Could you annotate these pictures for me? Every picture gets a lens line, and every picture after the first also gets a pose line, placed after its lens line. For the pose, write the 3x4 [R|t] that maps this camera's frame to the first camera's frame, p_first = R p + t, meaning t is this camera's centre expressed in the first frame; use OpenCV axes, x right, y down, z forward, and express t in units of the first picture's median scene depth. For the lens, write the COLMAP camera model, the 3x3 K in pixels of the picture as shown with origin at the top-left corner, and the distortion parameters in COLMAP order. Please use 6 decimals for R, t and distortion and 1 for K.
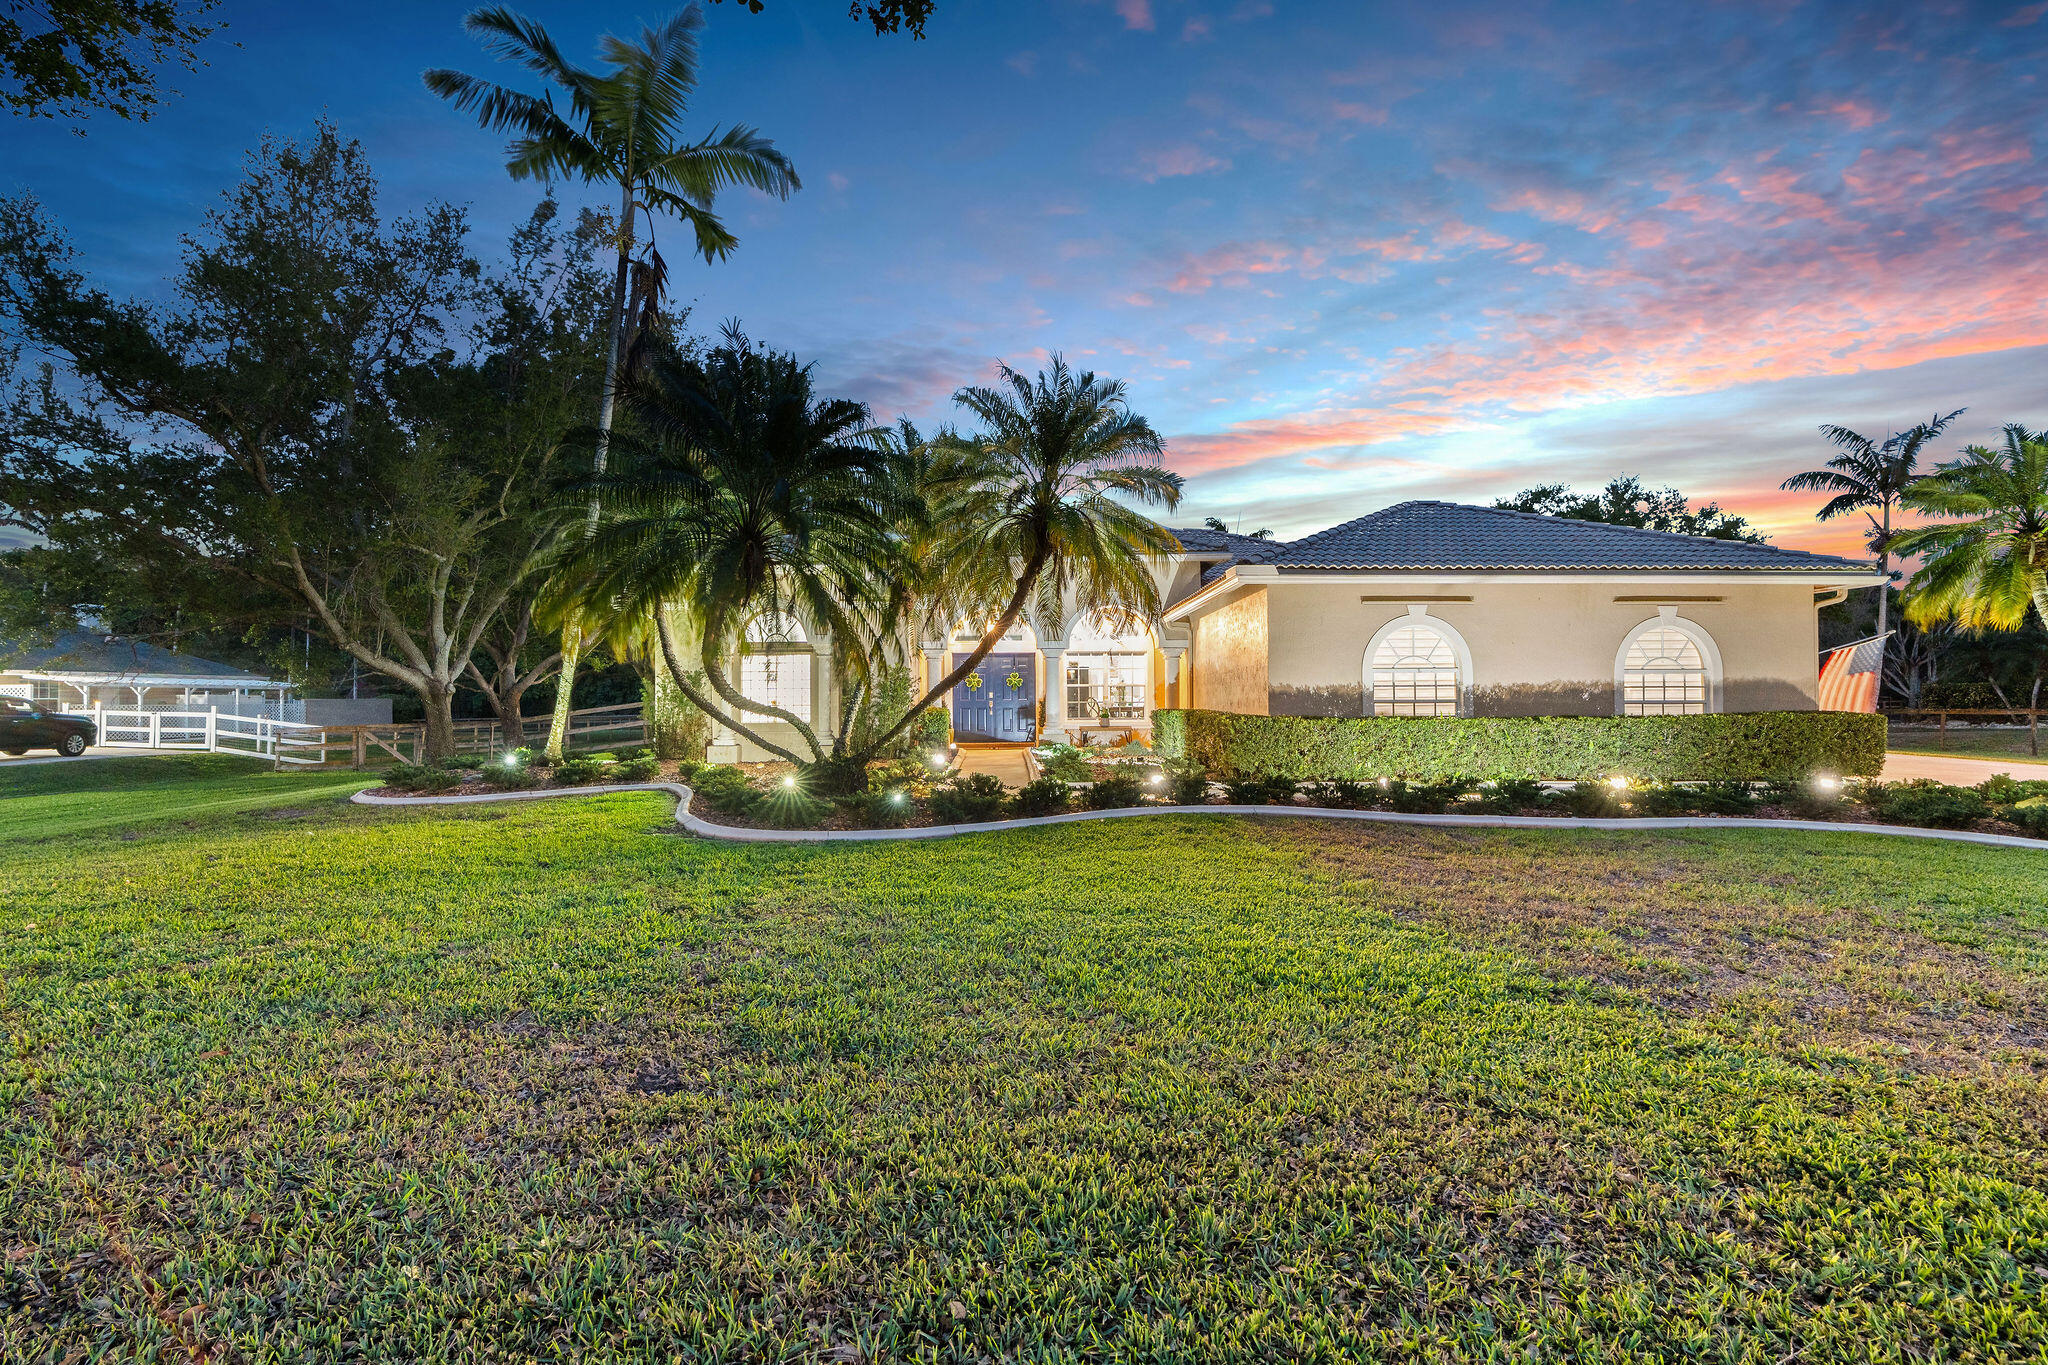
lens RADIAL K [[936.8, 0, 1024.7], [0, 936.8, 690.6], [0, 0, 1]] dist [0.000779, -0.000077]
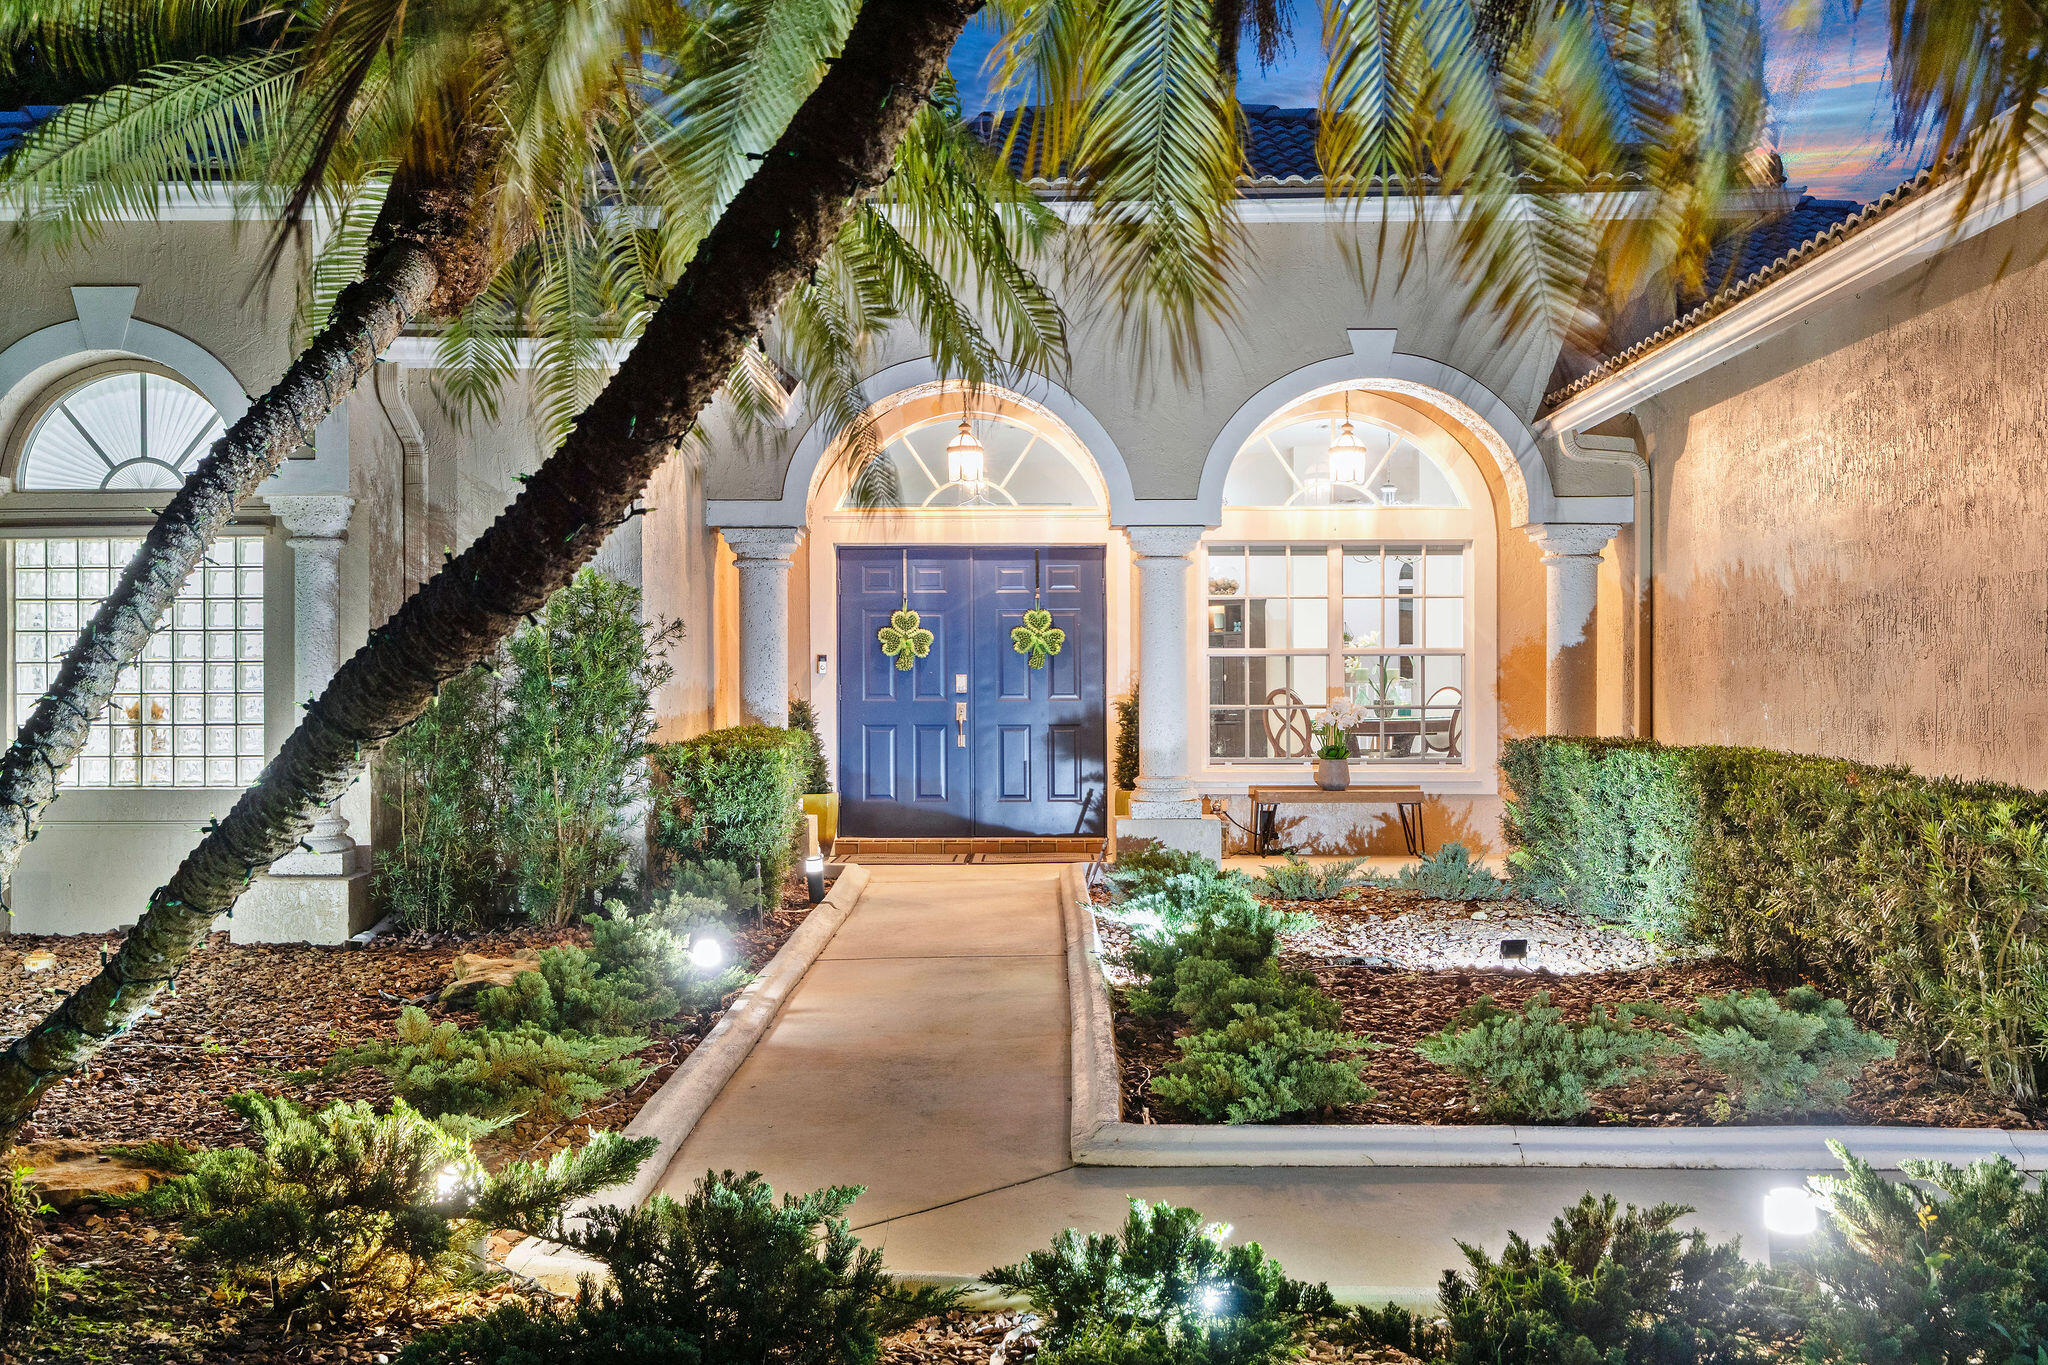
lens RADIAL K [[2063.9, 0, 1022.8], [0, 2063.9, 679.9], [0, 0, 1]] dist [0.007271, 0.000000]
pose [[0.999457, 0.003434, -0.032782, 0.006444], [-0.003096, 0.999942, 0.010344, -0.003291], [0.032816, -0.010237, 0.999409, 0.326633]]
